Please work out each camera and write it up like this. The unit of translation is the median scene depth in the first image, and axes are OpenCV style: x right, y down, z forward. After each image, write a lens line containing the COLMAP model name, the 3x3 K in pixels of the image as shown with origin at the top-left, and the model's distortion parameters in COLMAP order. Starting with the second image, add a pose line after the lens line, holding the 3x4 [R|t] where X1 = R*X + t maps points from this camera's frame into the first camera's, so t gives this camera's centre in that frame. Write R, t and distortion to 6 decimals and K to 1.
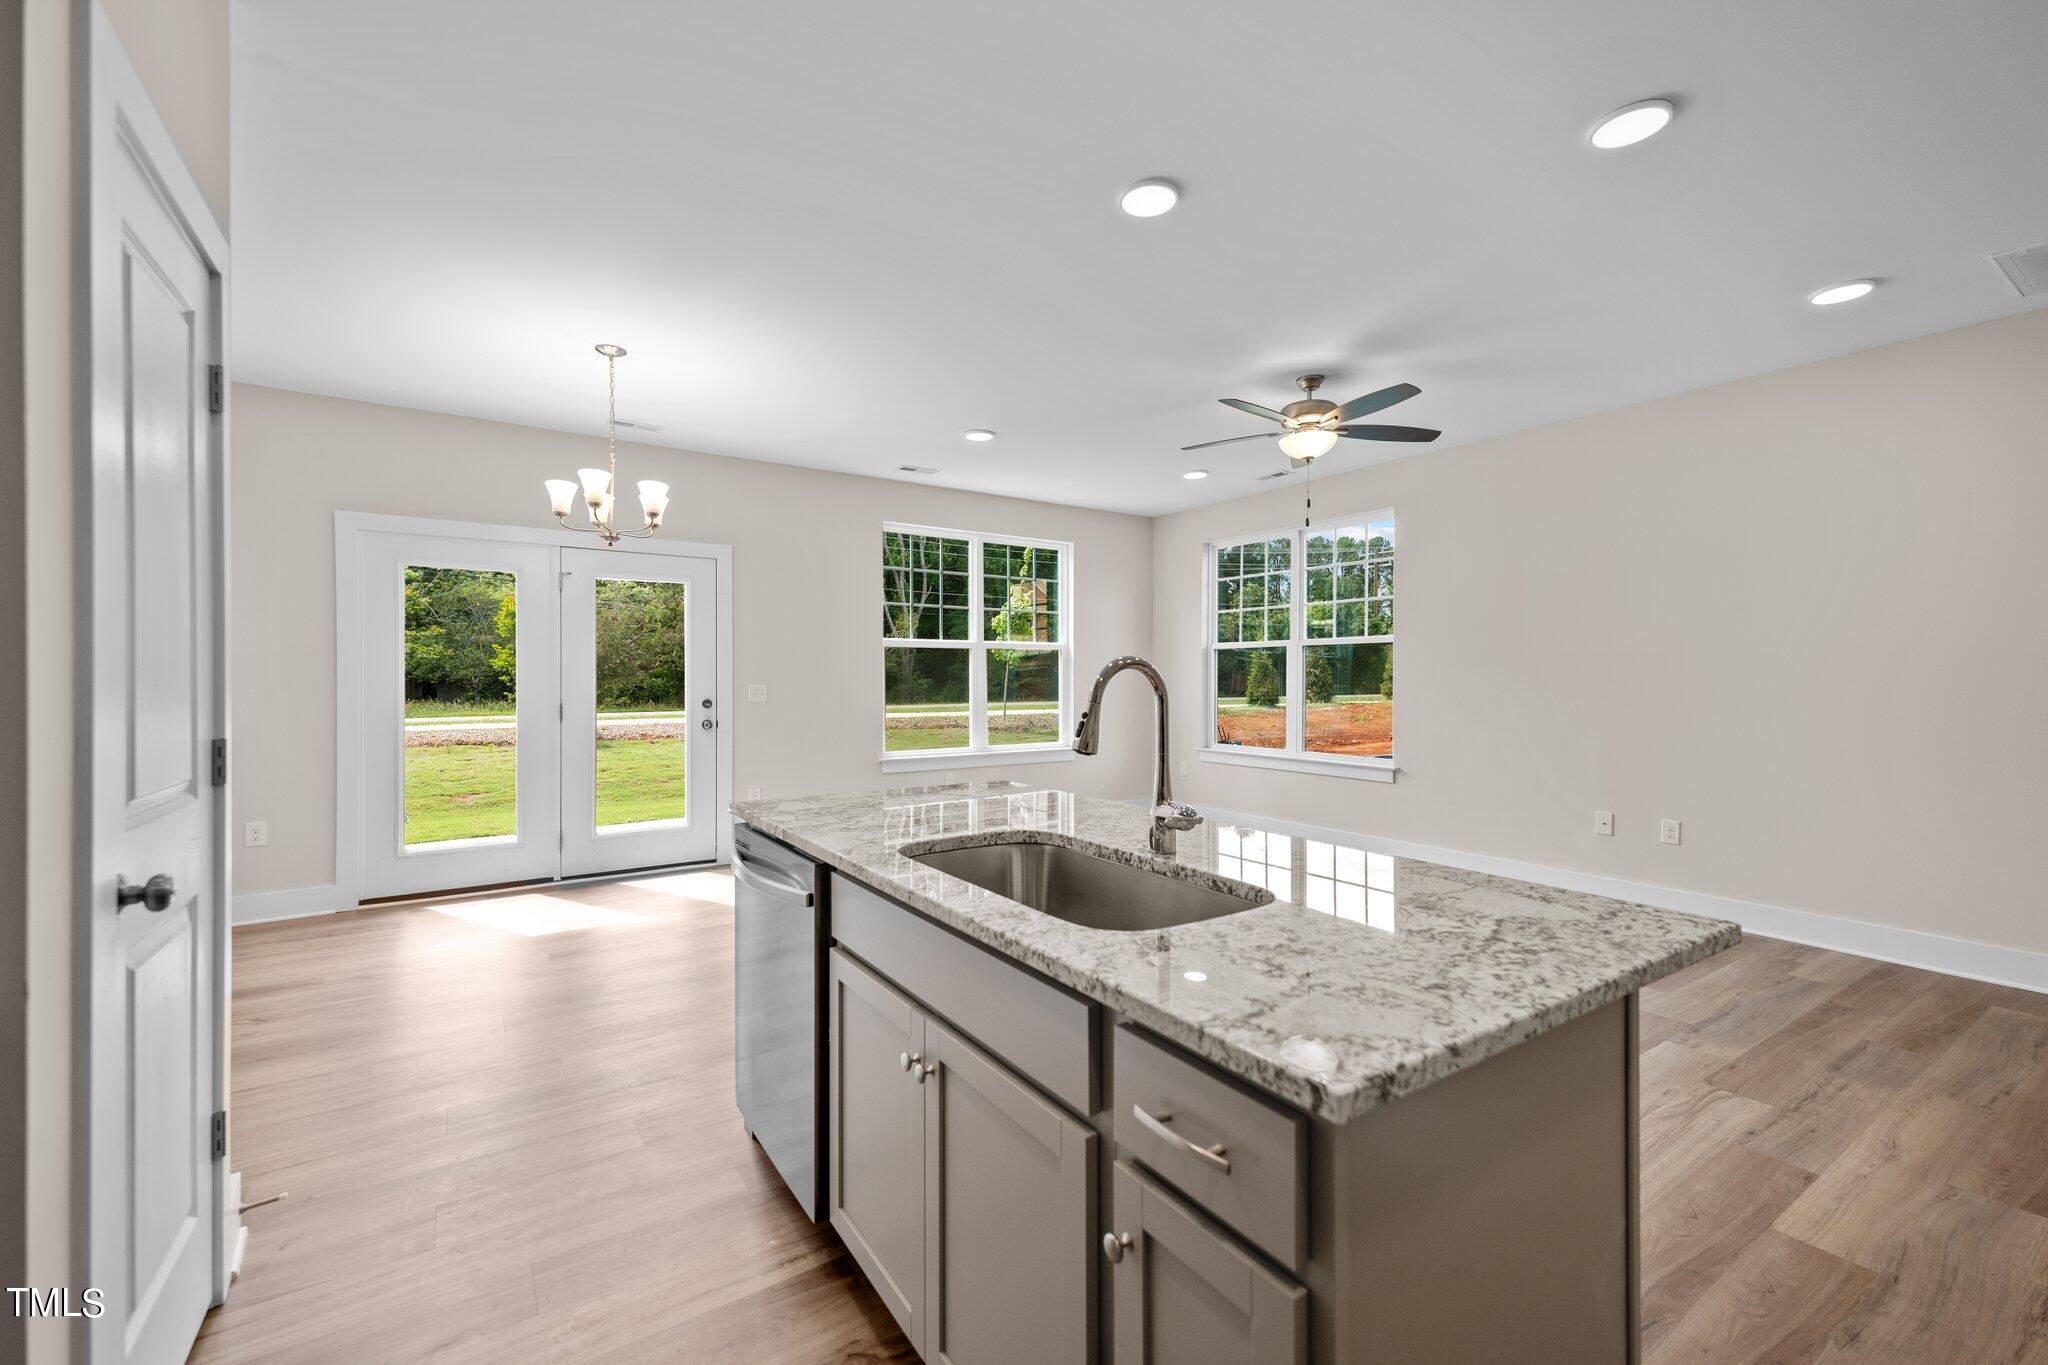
lens RADIAL K [[845.5, 0, 1024.0], [0, 845.5, 682.5], [0, 0, 1]] dist [0.029334, -0.009081]
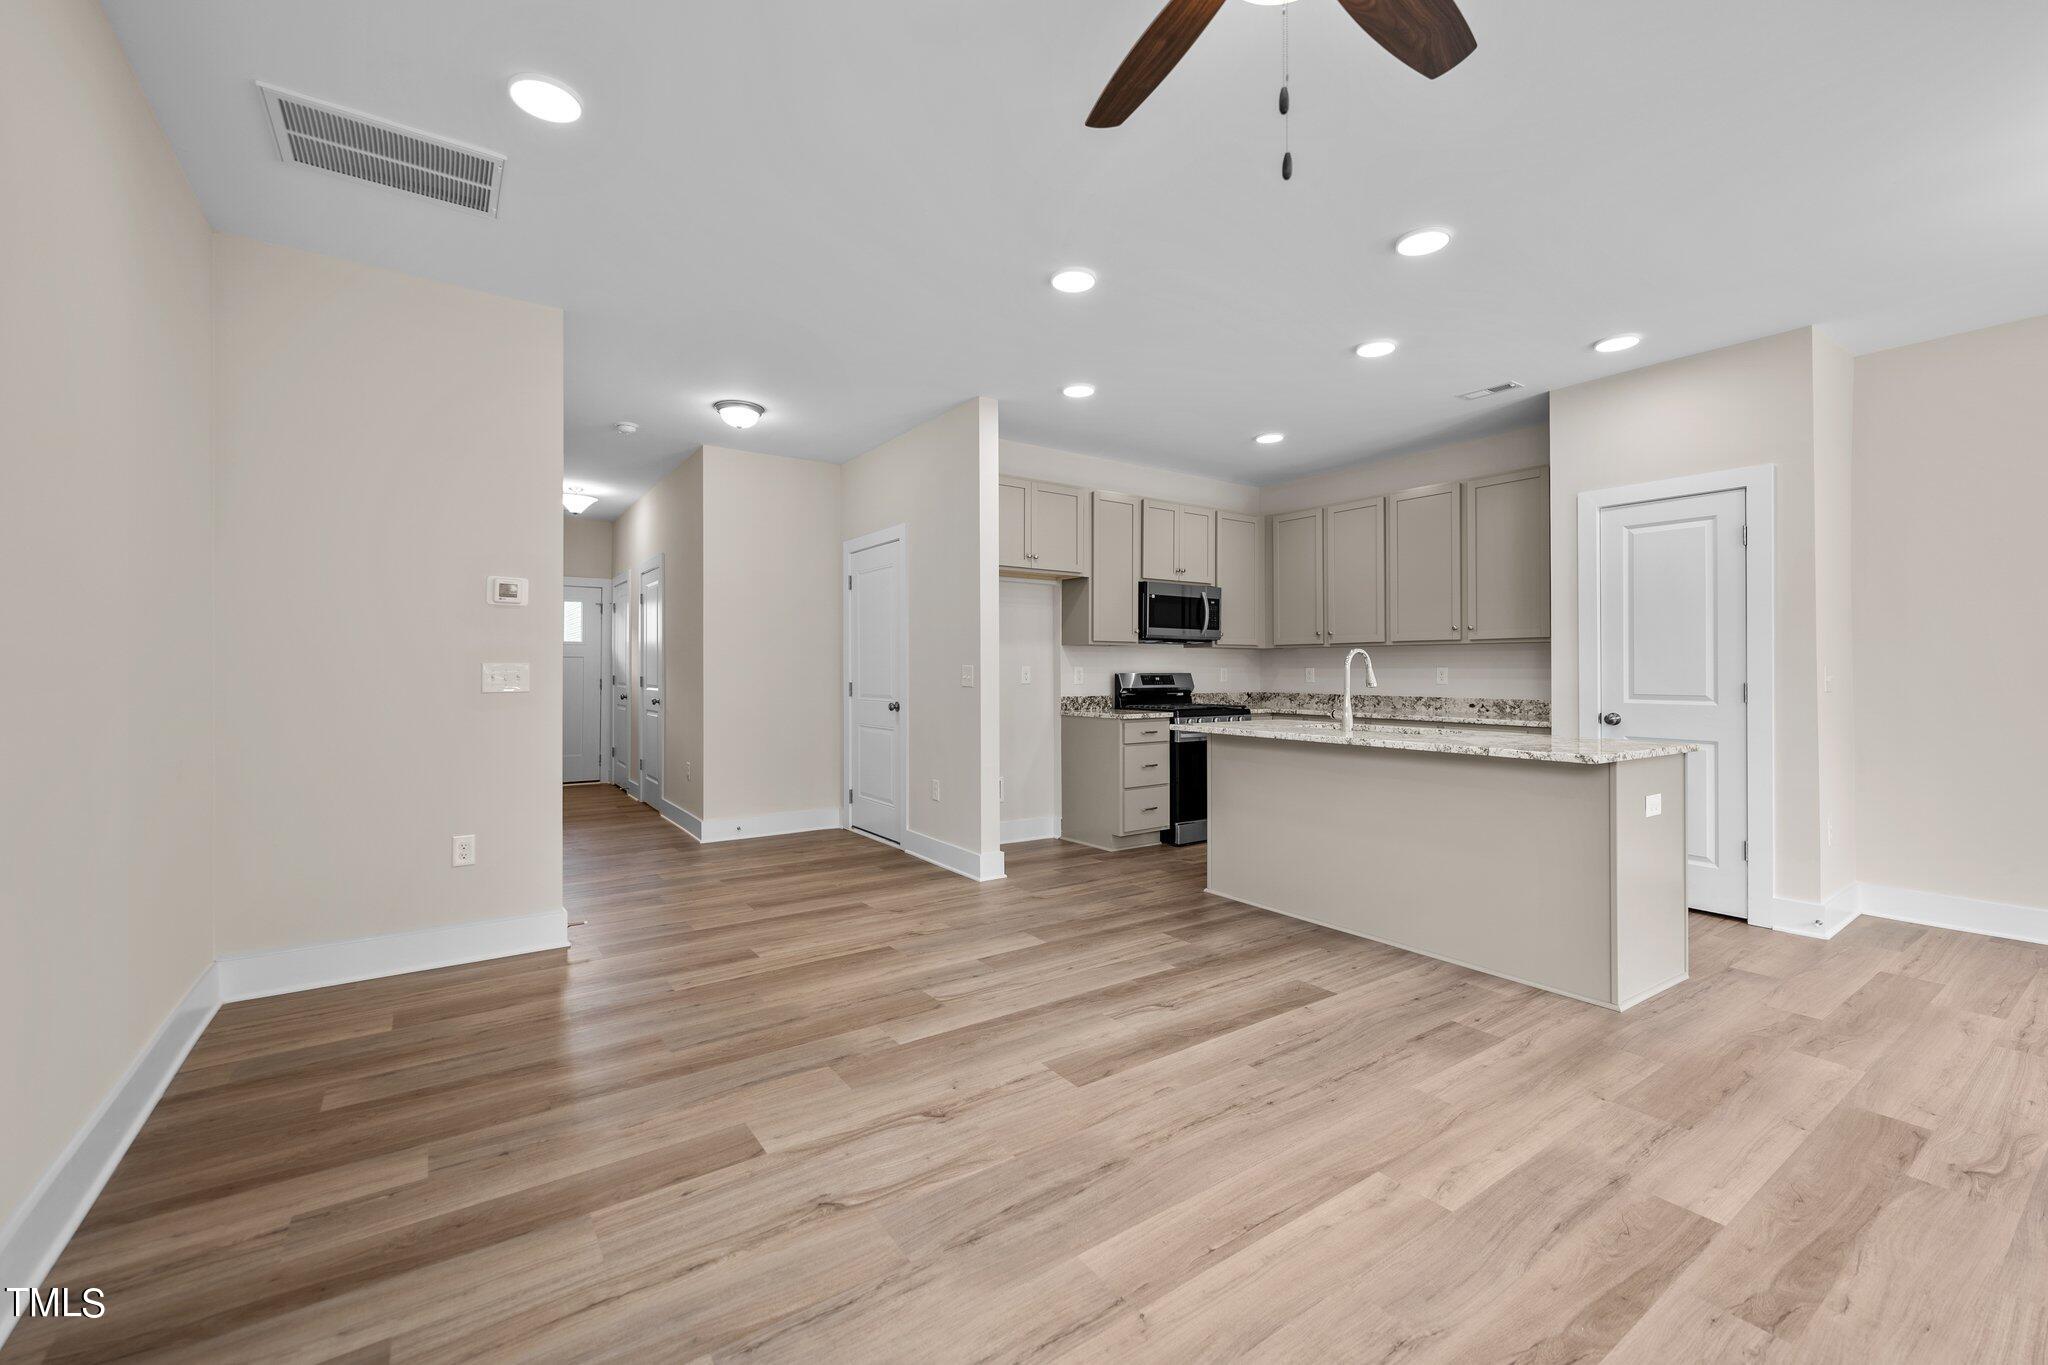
lens RADIAL K [[841.7, 0, 1019.9], [0, 841.7, 671.9], [0, 0, 1]] dist [-0.002183, -0.000622]
pose [[-0.999872, -0.001426, -0.015927, 0.347877], [-0.001550, 0.999968, 0.007790, 0.006156], [0.015915, 0.007813, -0.999843, 1.042215]]
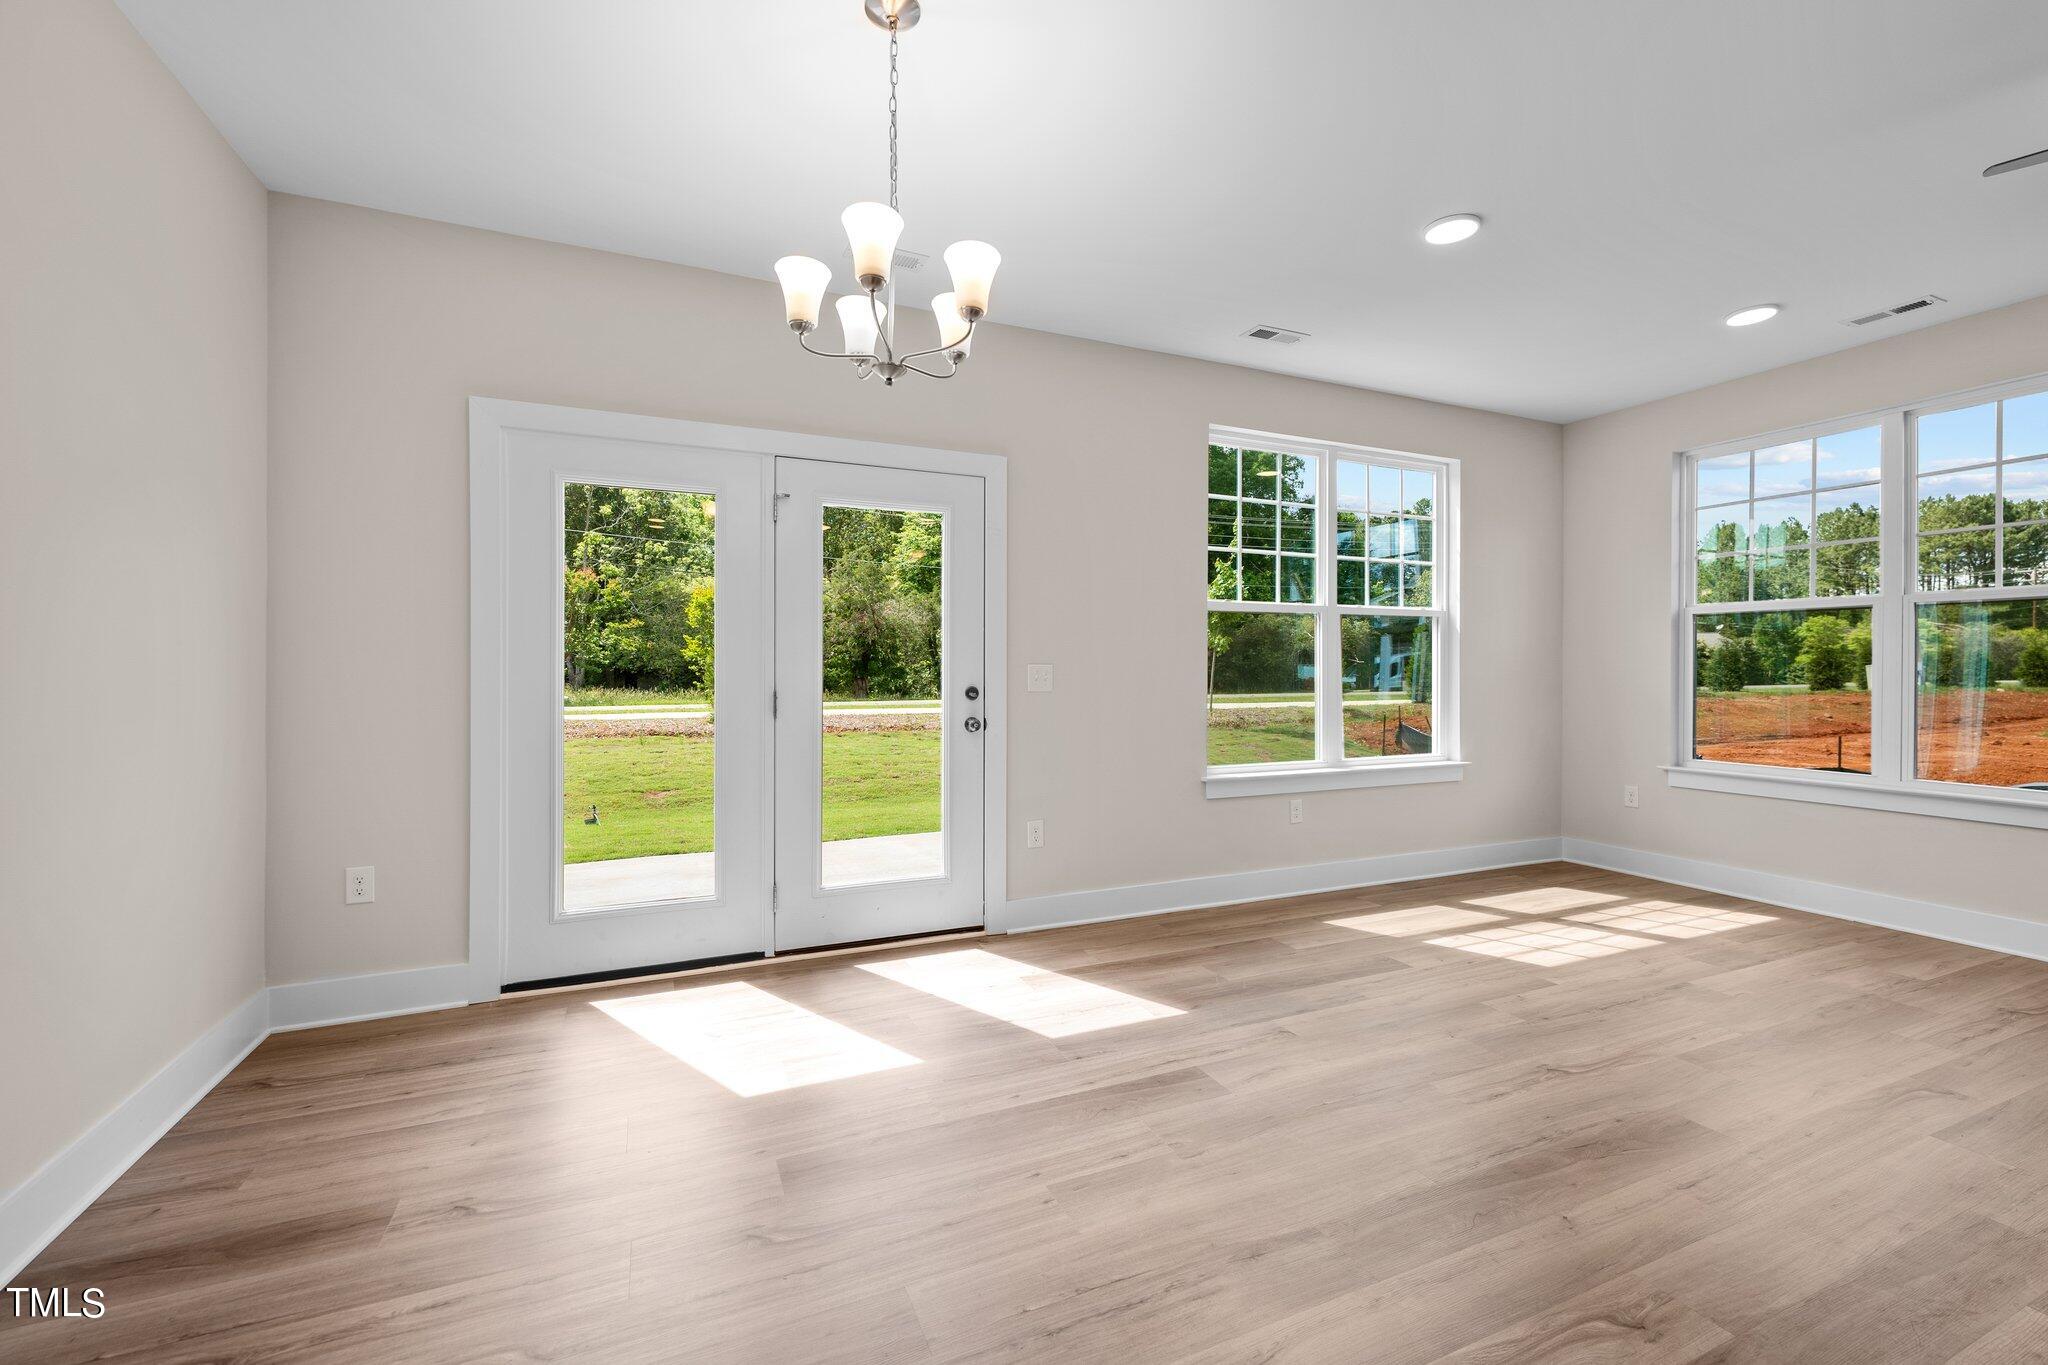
lens RADIAL K [[841.7, 0, 1019.9], [0, 841.7, 671.9], [0, 0, 1]] dist [-0.002183, -0.000622]
pose [[0.984450, 0.001985, -0.175654, -0.228780], [-0.002562, 0.999992, -0.003056, 0.010543], [0.175647, 0.003459, 0.984447, 0.369602]]
